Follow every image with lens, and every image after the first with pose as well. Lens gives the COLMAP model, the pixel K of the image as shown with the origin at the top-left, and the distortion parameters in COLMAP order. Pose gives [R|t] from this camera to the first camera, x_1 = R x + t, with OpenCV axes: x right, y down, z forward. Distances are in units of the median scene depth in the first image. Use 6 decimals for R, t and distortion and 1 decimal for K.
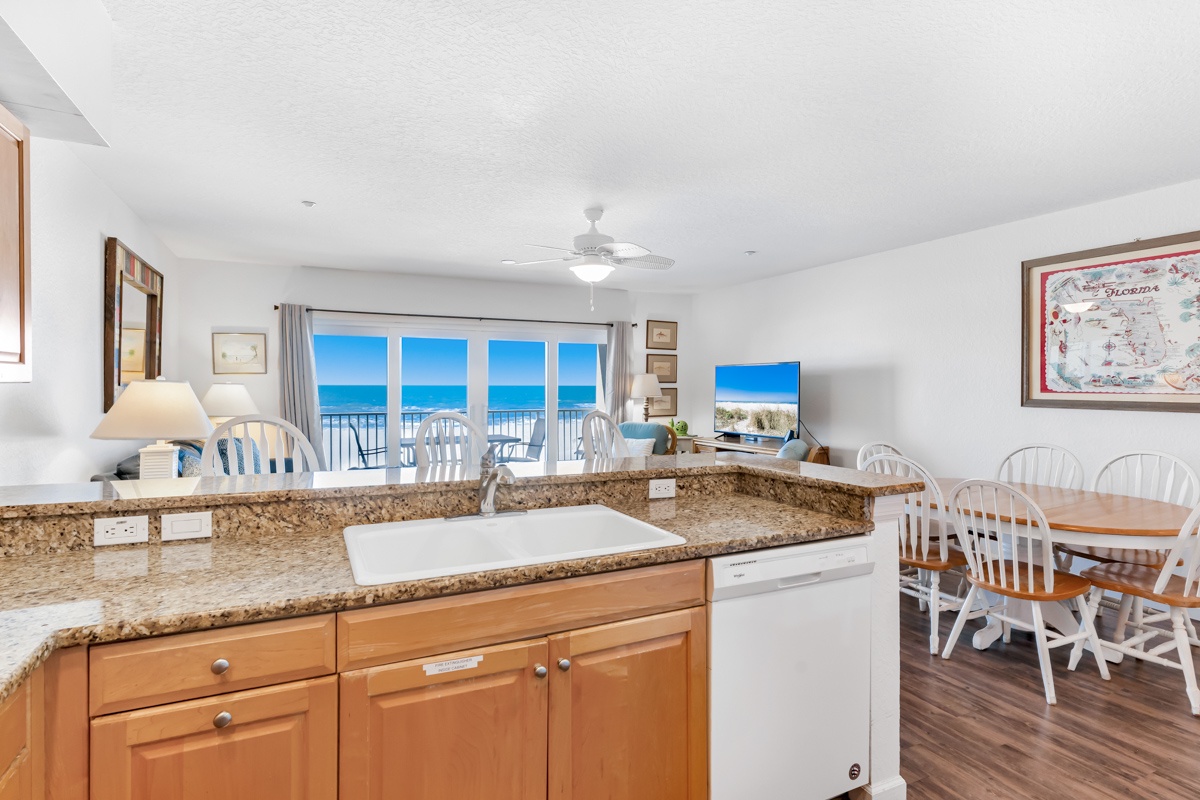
lens RADIAL K [[618.2, 0, 597.8], [0, 618.2, 387.6], [0, 0, 1]] dist [-0.004027, 0.002574]
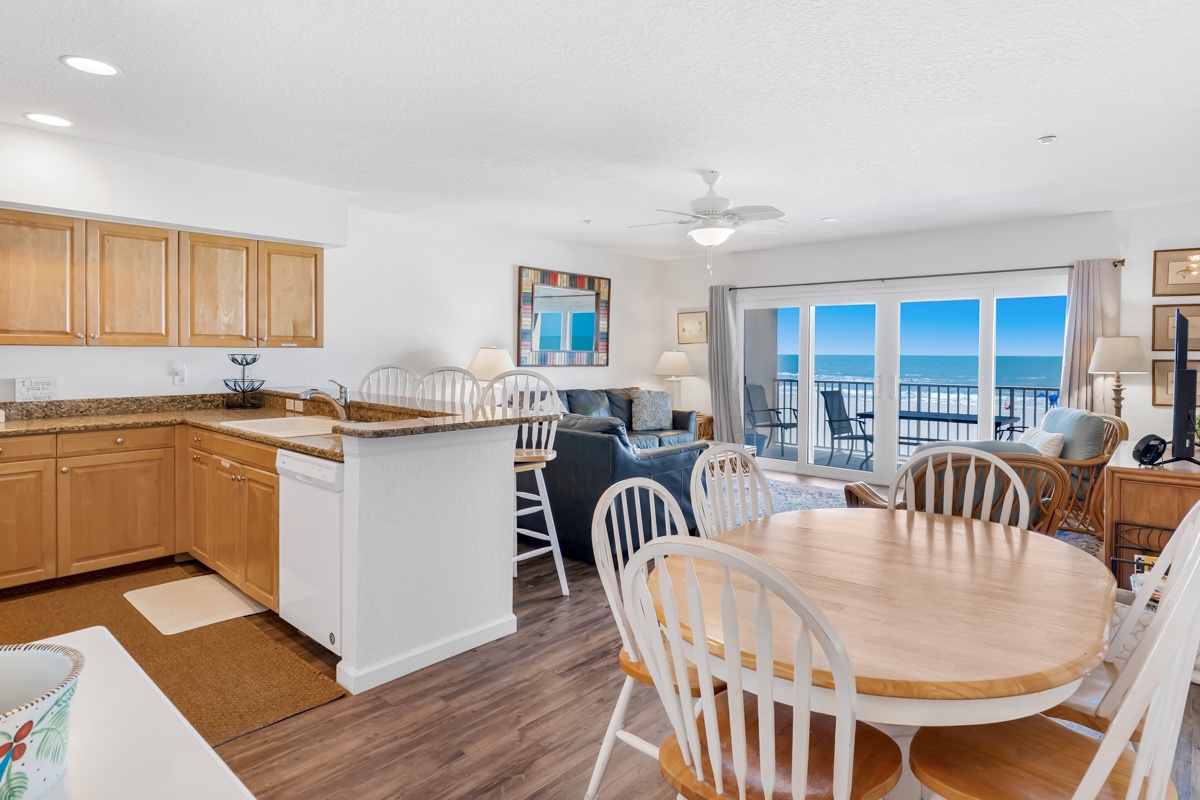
lens RADIAL K [[661.0, 0, 626.8], [0, 661.0, 359.8], [0, 0, 1]] dist [0.002030, 0.001629]
pose [[0.394417, 0.012638, -0.918845, 0.644280], [-0.010659, 0.999901, 0.009178, -0.000007], [0.918870, 0.006174, 0.394513, 0.332056]]
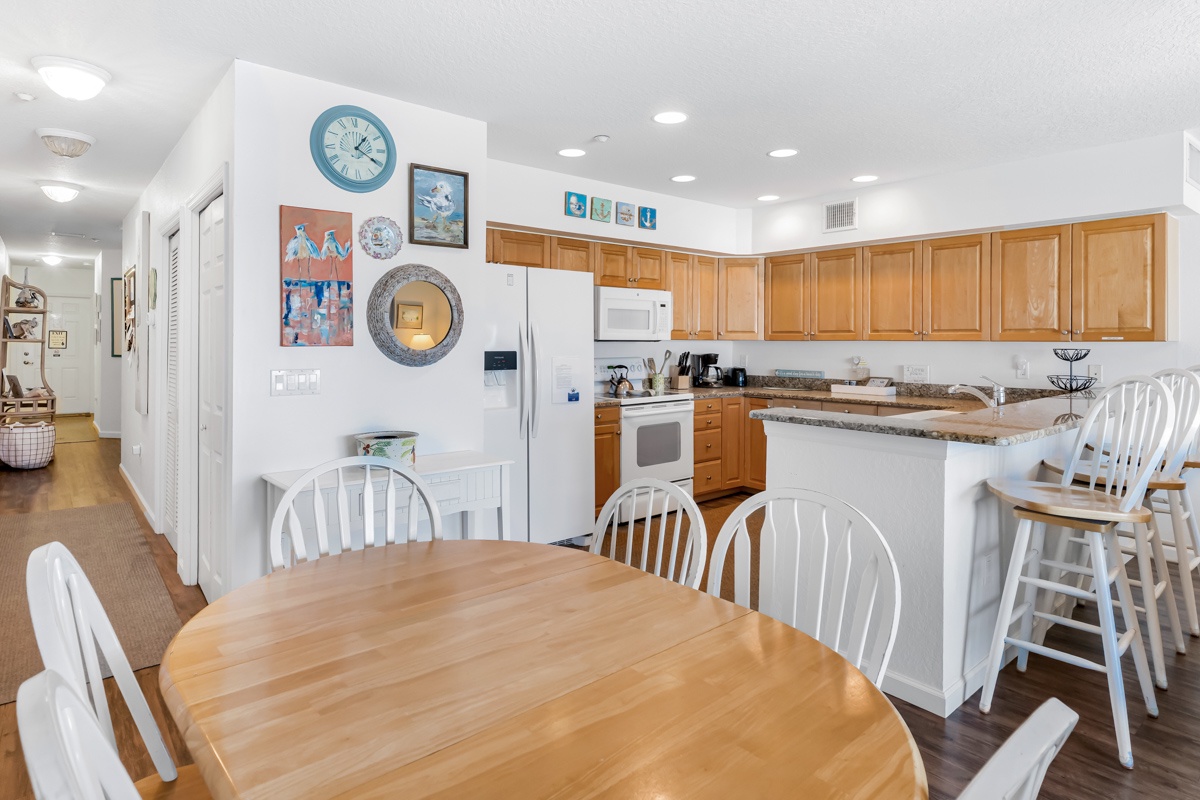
lens RADIAL K [[662.7, 0, 600.4], [0, 662.7, 334.5], [0, 0, 1]] dist [-0.002302, -0.000791]
pose [[-0.967710, -0.008991, -0.251906, 0.427324], [-0.007921, 0.999955, -0.005264, -0.002363], [0.251942, -0.003099, -0.967737, 0.783637]]
